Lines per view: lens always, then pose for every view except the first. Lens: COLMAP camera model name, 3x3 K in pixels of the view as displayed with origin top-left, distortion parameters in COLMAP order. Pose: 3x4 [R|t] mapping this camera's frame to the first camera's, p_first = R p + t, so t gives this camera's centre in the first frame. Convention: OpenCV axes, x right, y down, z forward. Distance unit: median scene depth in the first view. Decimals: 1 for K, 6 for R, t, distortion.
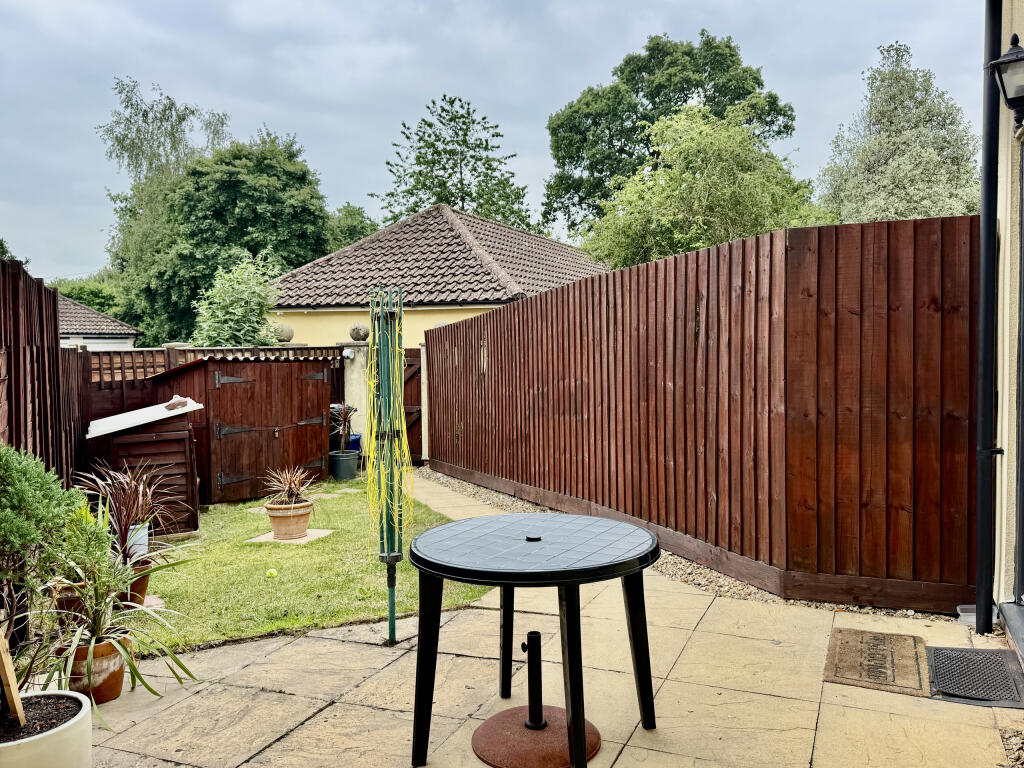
lens RADIAL K [[842.6, 0, 512.0], [0, 842.6, 384.0], [0, 0, 1]] dist [0.192689, -0.001745]
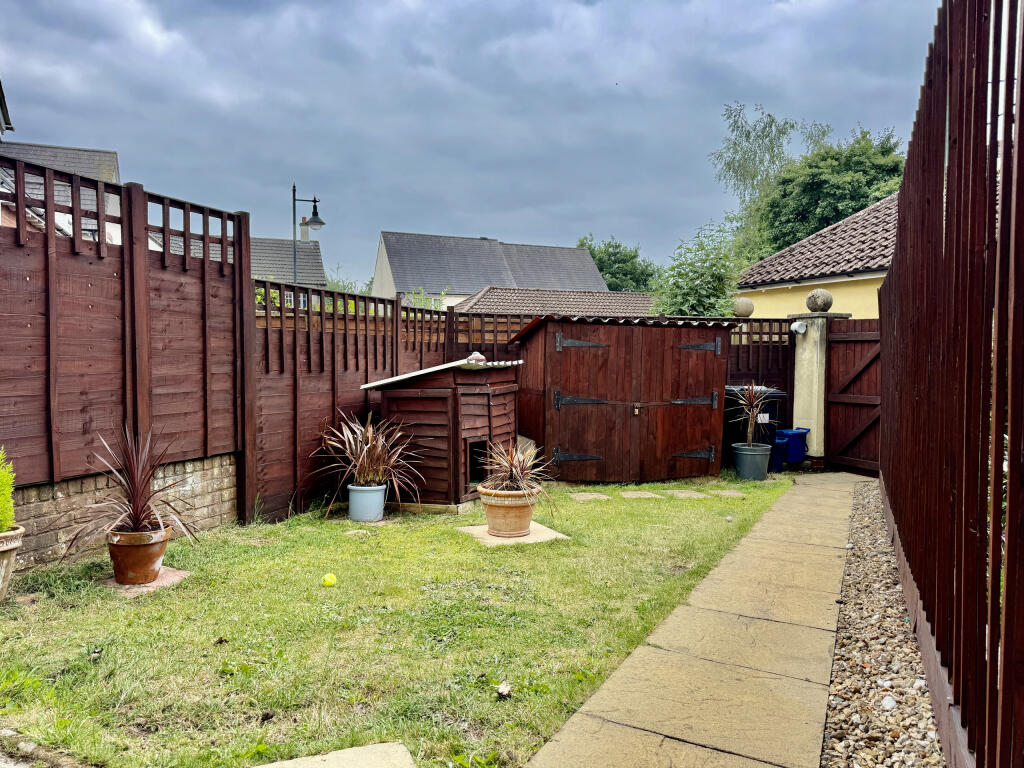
lens RADIAL K [[721.3, 0, 512.0], [0, 721.3, 384.0], [0, 0, 1]] dist [0.068430, -0.080946]
pose [[0.708682, 0.046470, -0.703996, 0.129039], [-0.048160, 0.998687, 0.017442, 0.023575], [0.703883, 0.021543, 0.709989, 0.376704]]
